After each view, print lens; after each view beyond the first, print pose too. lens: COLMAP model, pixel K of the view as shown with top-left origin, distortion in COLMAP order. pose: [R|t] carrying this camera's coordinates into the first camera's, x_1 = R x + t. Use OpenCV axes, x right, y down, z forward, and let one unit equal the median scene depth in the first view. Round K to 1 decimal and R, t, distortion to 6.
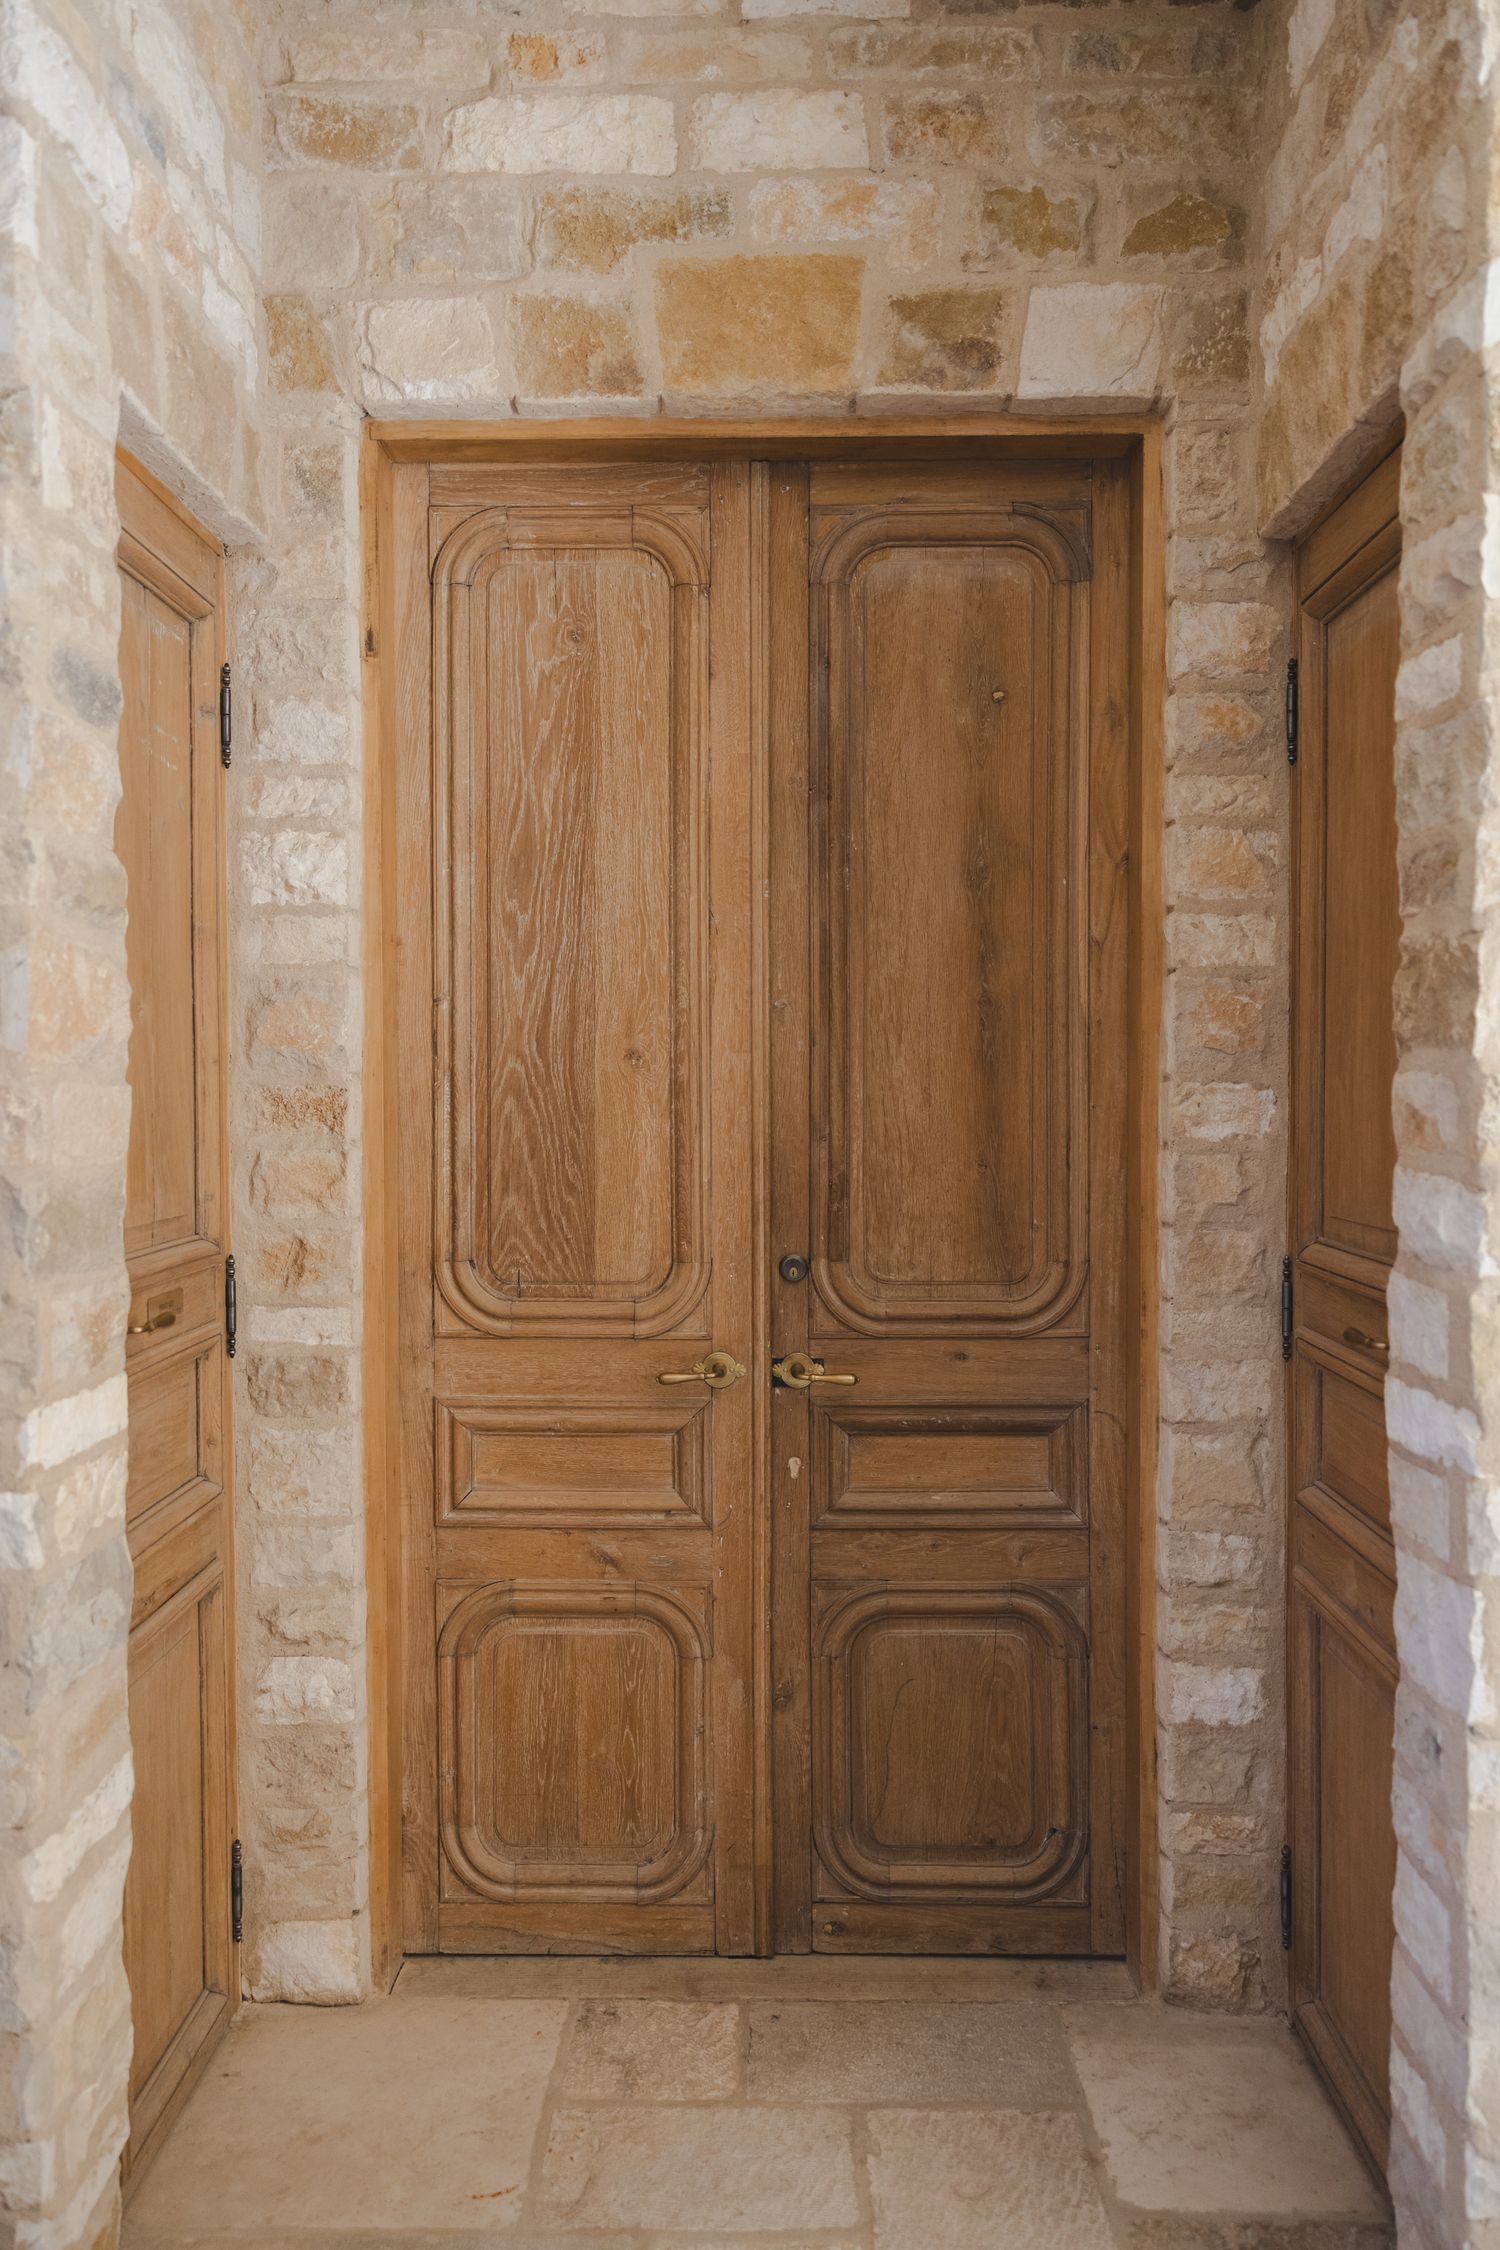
lens RADIAL K [[1776.3, 0, 746.2], [0, 1776.3, 1122.0], [0, 0, 1]] dist [0.010226, 0.002345]
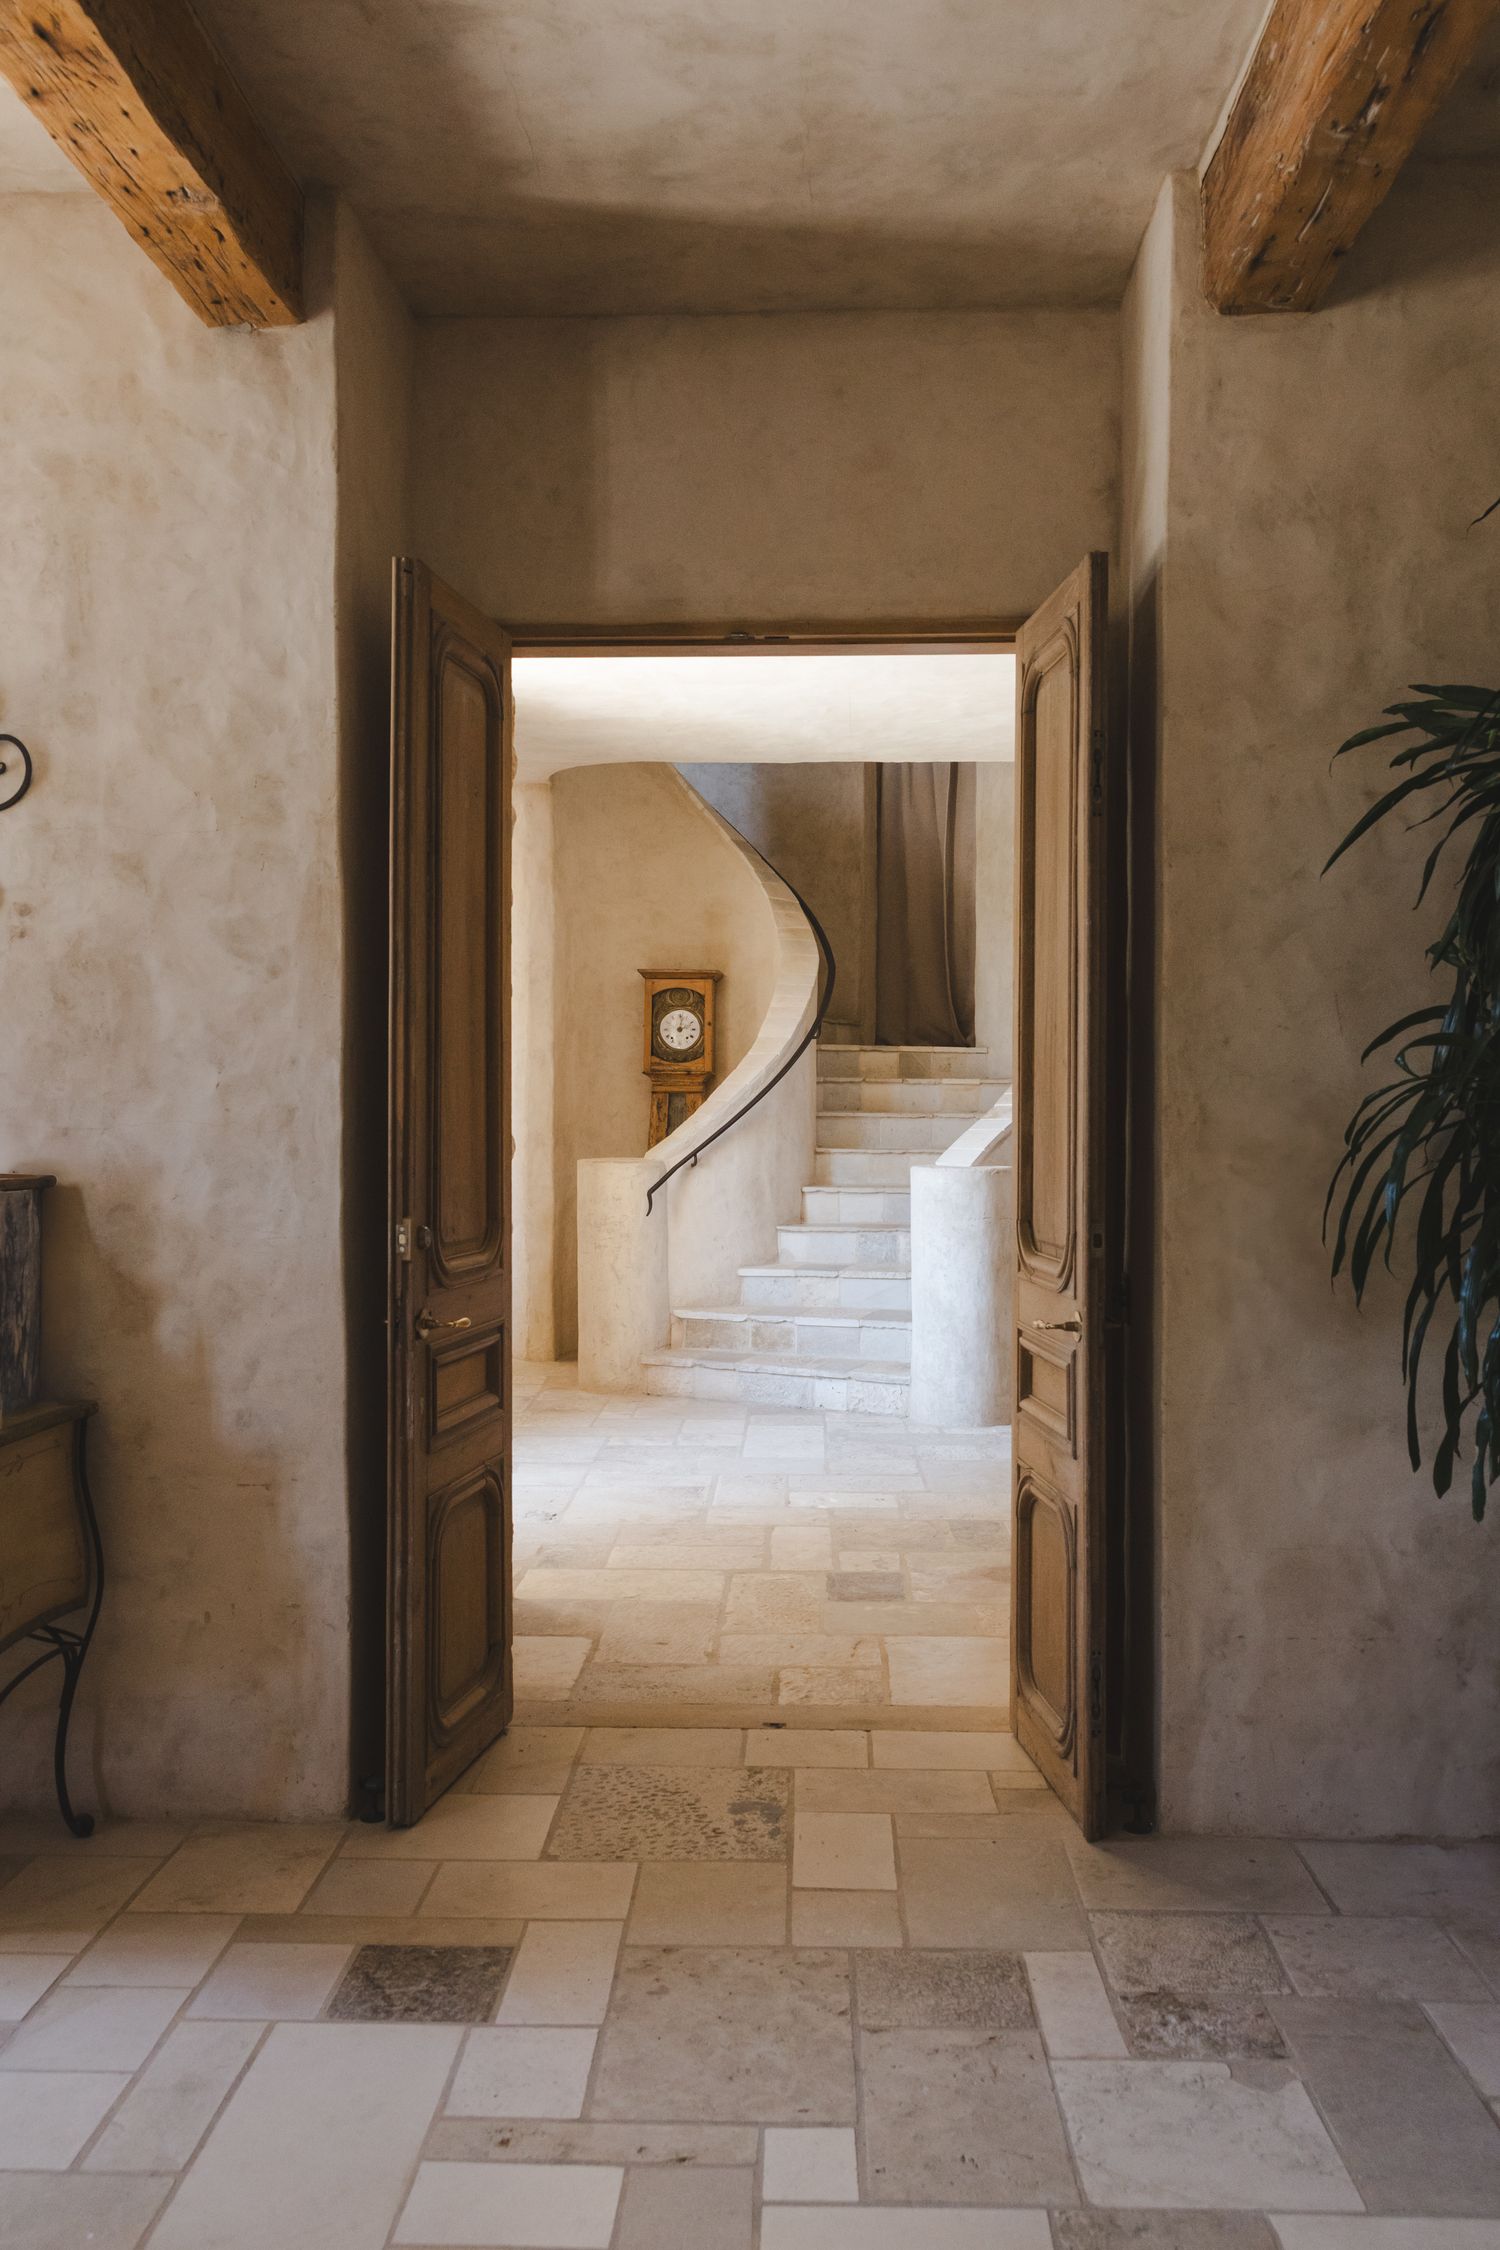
lens RADIAL K [[1776.3, 0, 753.4], [0, 1776.3, 1125.7], [0, 0, 1]] dist [0.010226, 0.002345]
pose [[-0.999794, 0.001005, 0.020295, -0.015894], [0.001477, 0.999728, 0.023291, -0.026573], [-0.020266, 0.023316, -0.999523, 2.750403]]
